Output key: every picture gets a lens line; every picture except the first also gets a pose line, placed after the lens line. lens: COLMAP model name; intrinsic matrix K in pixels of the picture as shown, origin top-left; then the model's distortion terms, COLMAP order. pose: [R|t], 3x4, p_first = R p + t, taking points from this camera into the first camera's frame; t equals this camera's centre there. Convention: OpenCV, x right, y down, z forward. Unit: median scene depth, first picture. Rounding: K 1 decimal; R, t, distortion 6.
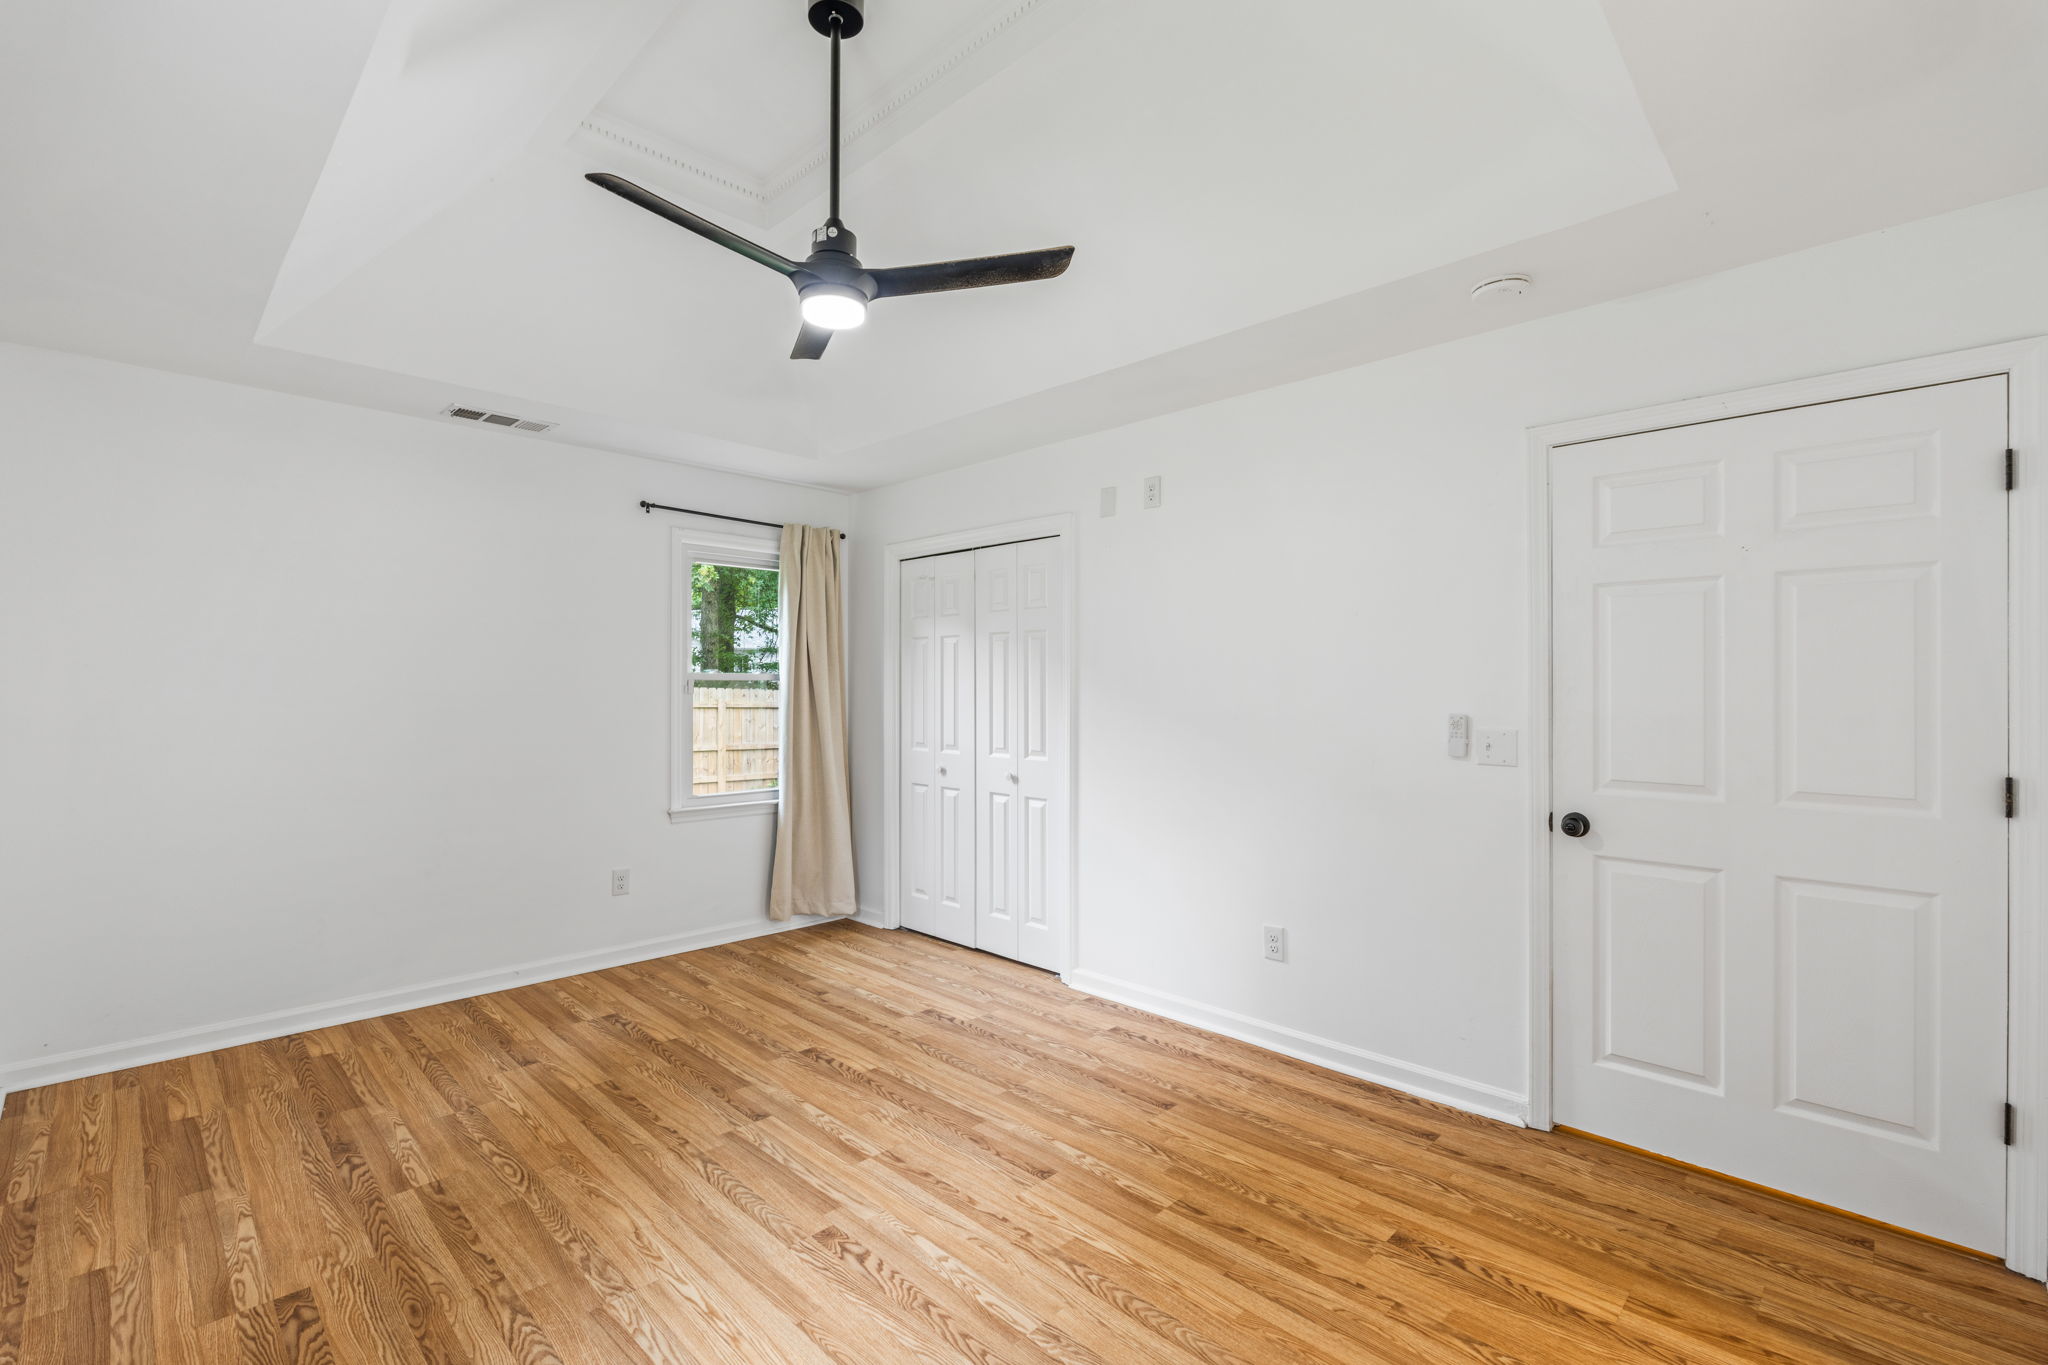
lens RADIAL K [[895.1, 0, 1008.3], [0, 895.1, 678.8], [0, 0, 1]] dist [-0.007665, -0.000949]
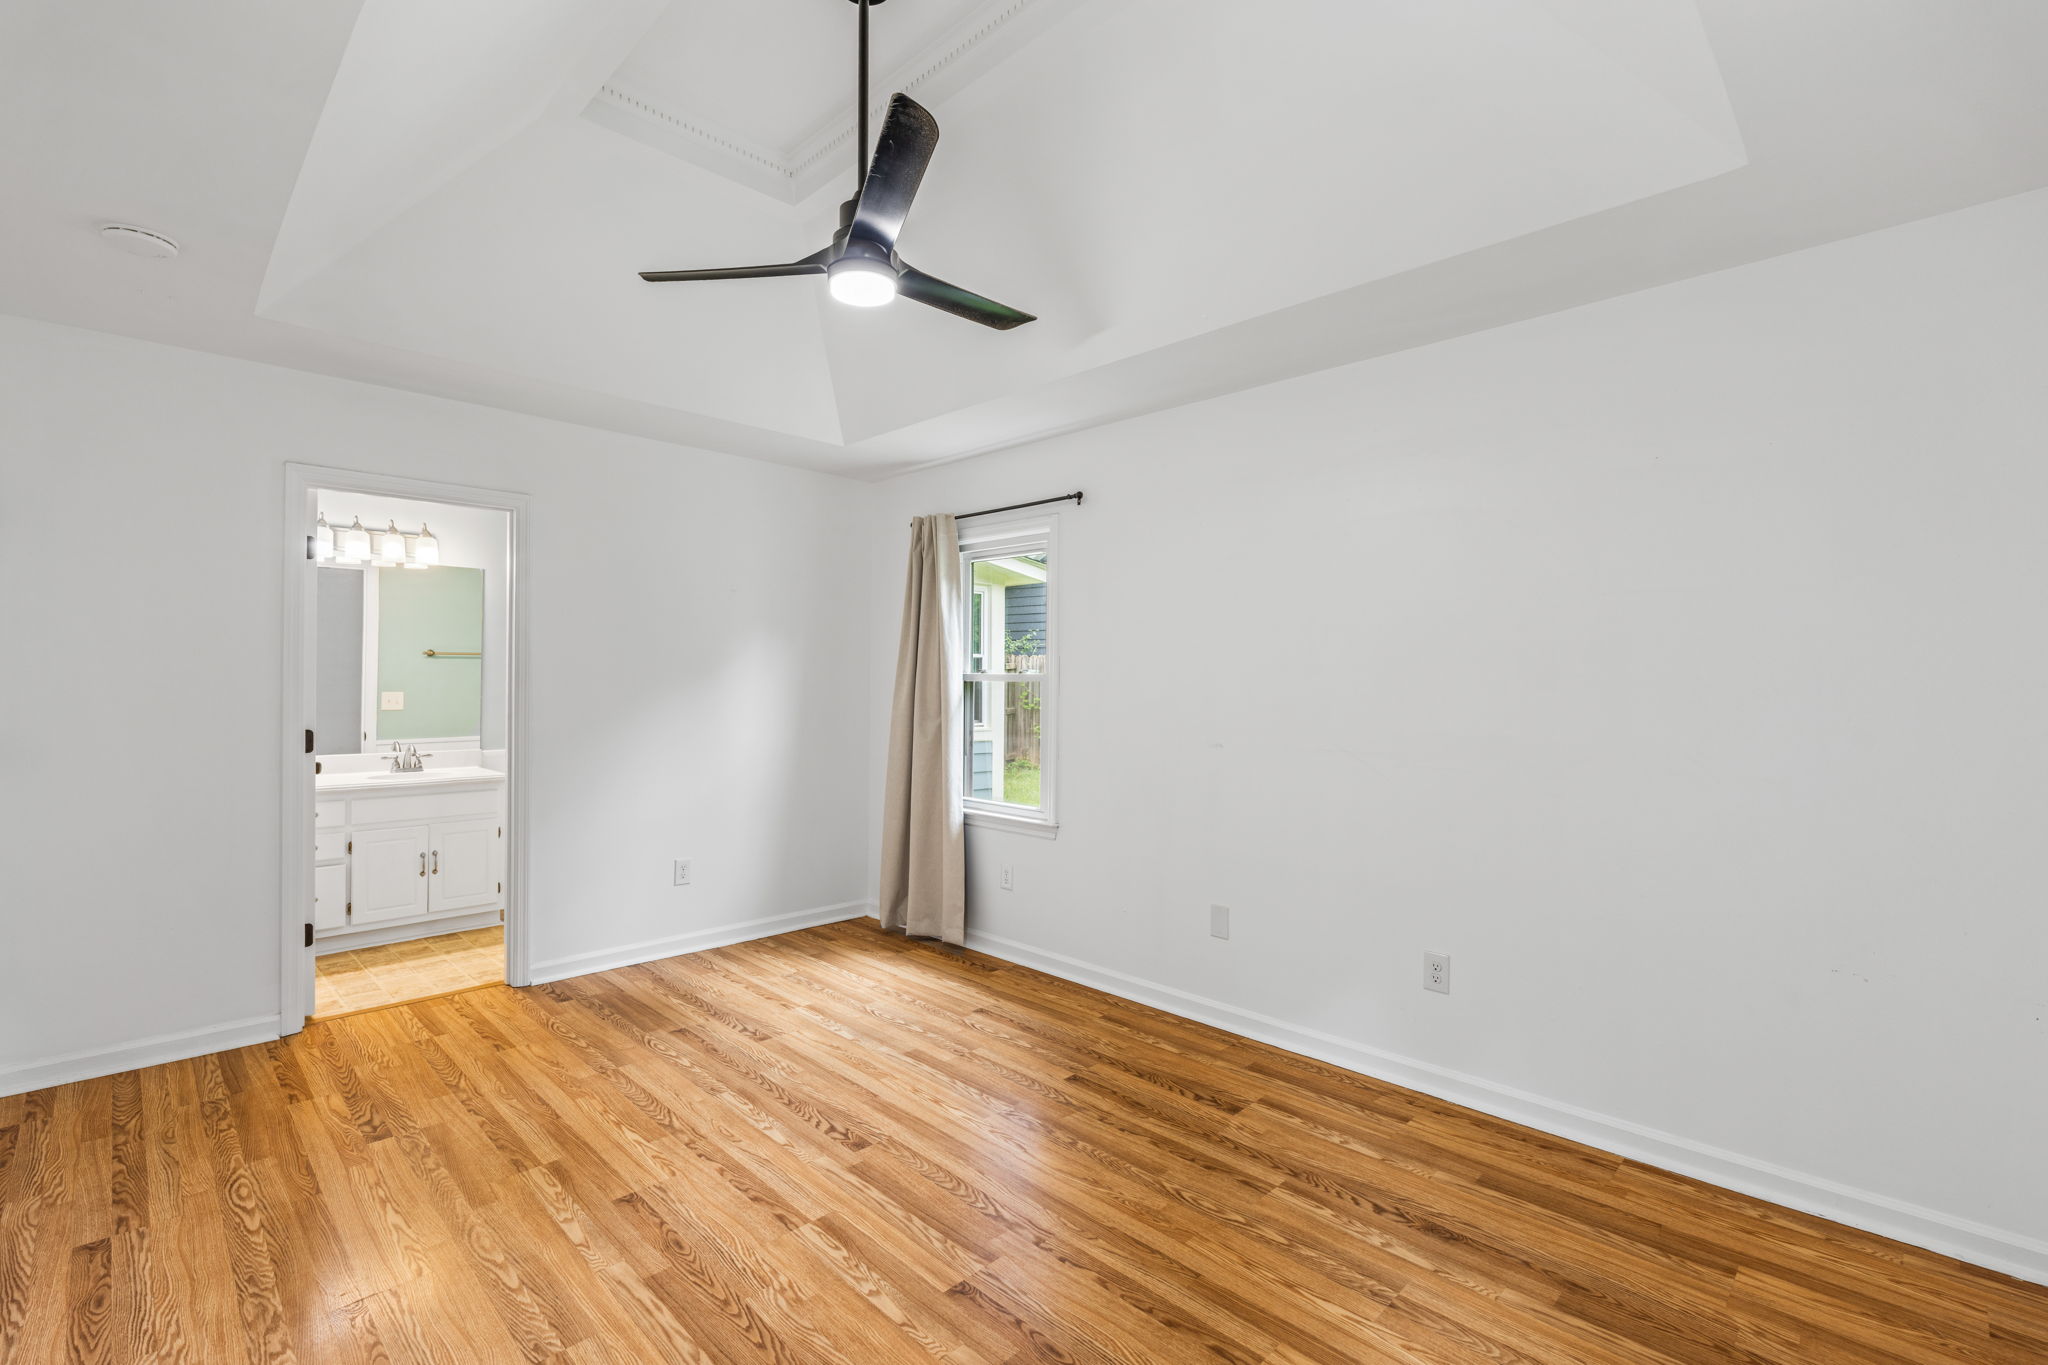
lens RADIAL K [[904.6, 0, 1027.8], [0, 904.6, 694.2], [0, 0, 1]] dist [-0.009025, 0.000761]
pose [[-0.999954, -0.009279, -0.002232, -0.347718], [-0.009301, 0.999906, 0.010106, 0.013971], [0.002138, 0.010127, -0.999946, 1.821362]]
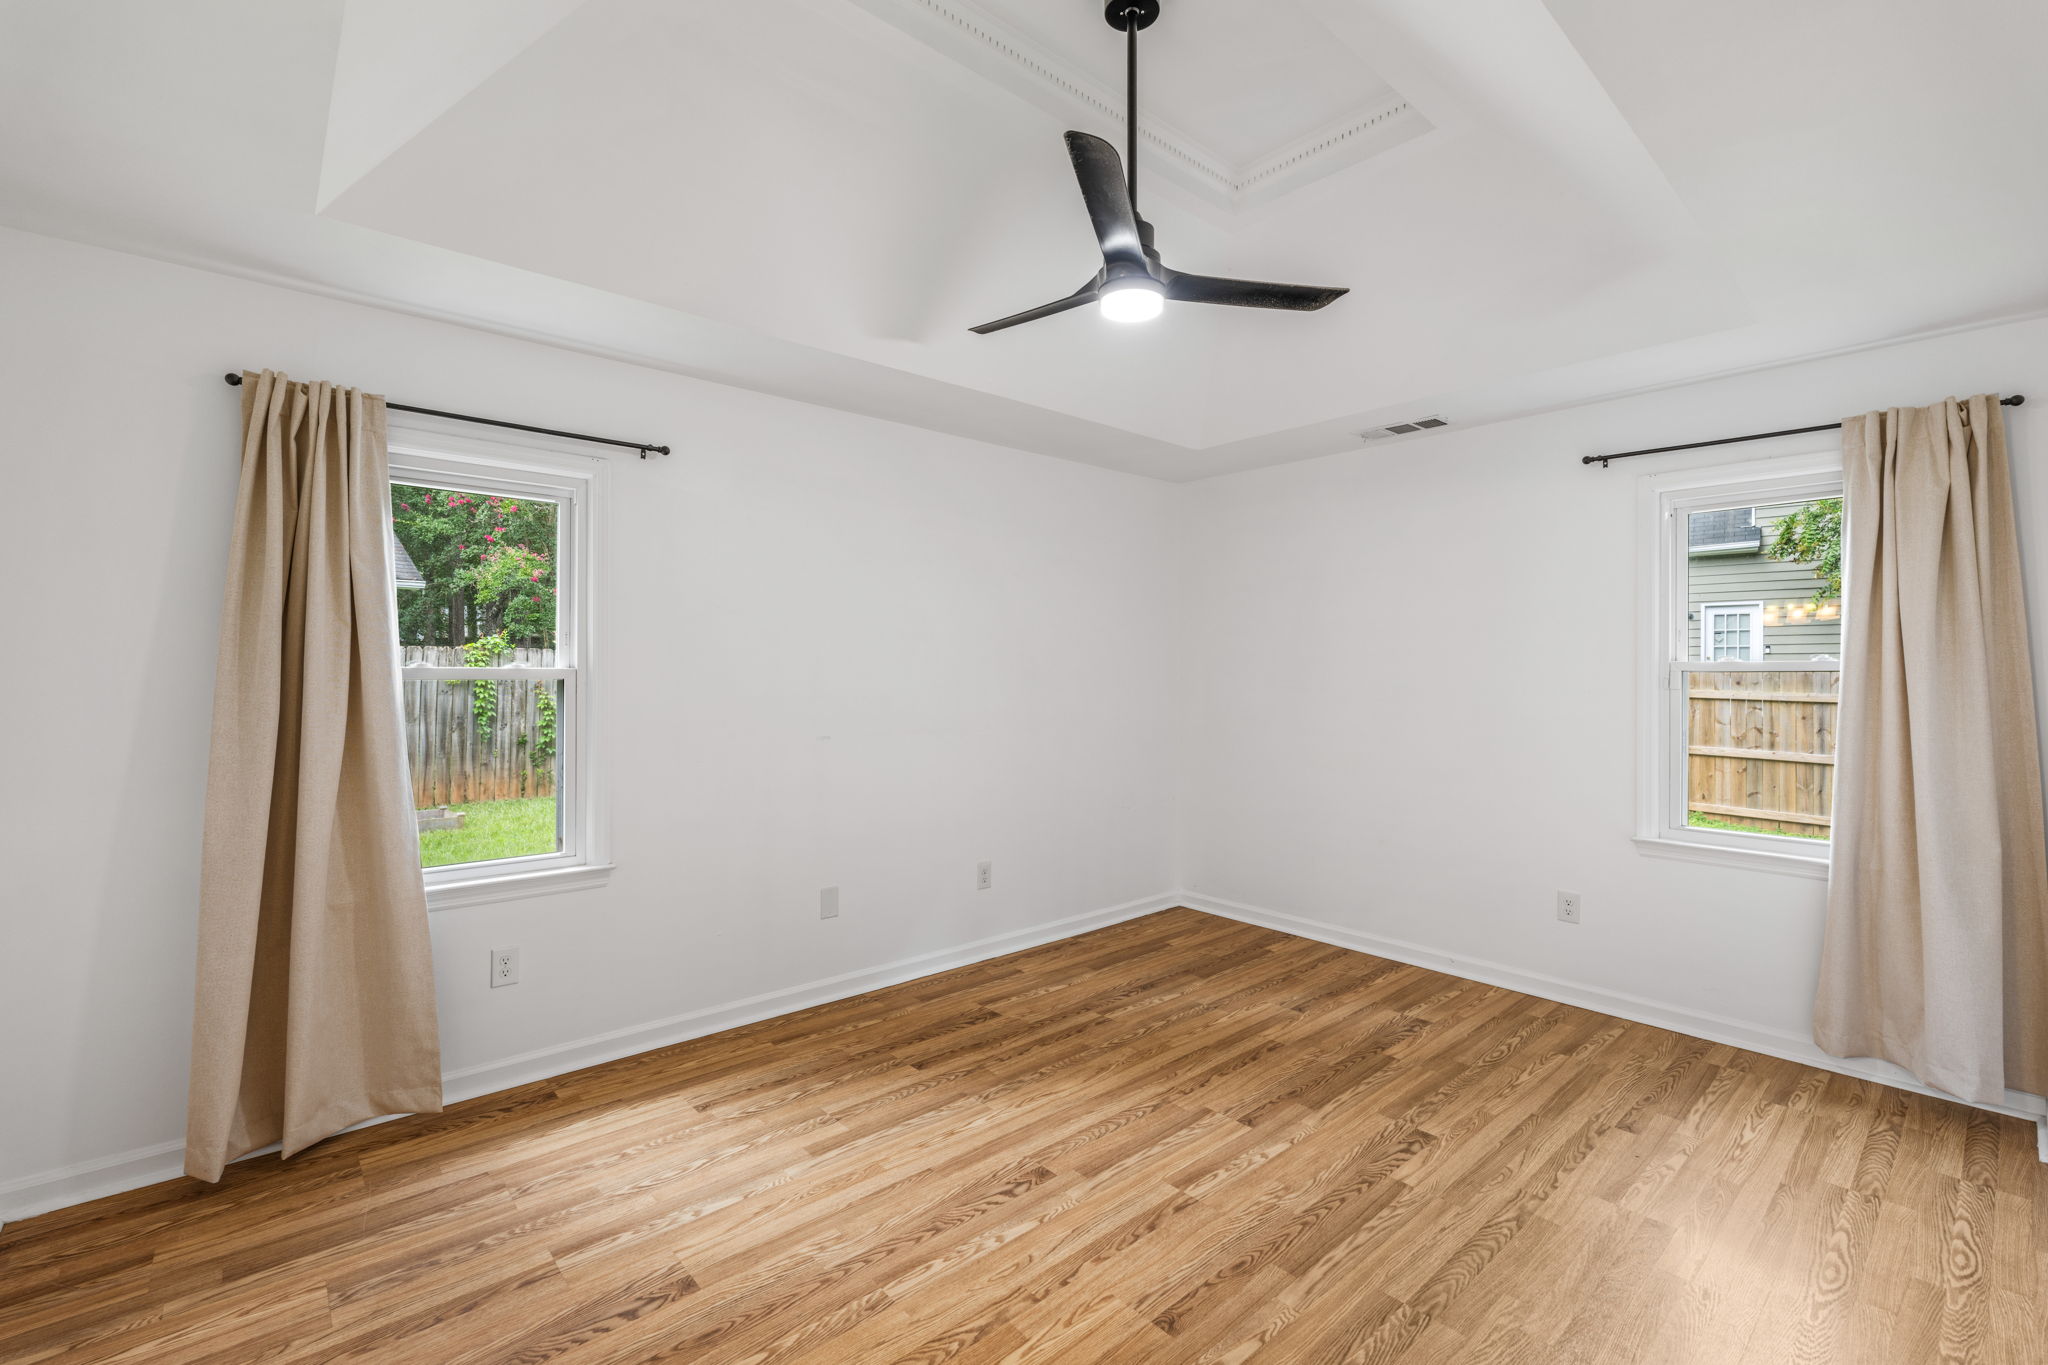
lens RADIAL K [[895.1, 0, 1012.0], [0, 895.1, 667.8], [0, 0, 1]] dist [-0.007665, -0.000949]
pose [[-0.069967, -0.009567, -0.997503, 0.757613], [0.003927, 0.999944, -0.009866, 0.007287], [0.997542, -0.004608, -0.069926, 0.870549]]
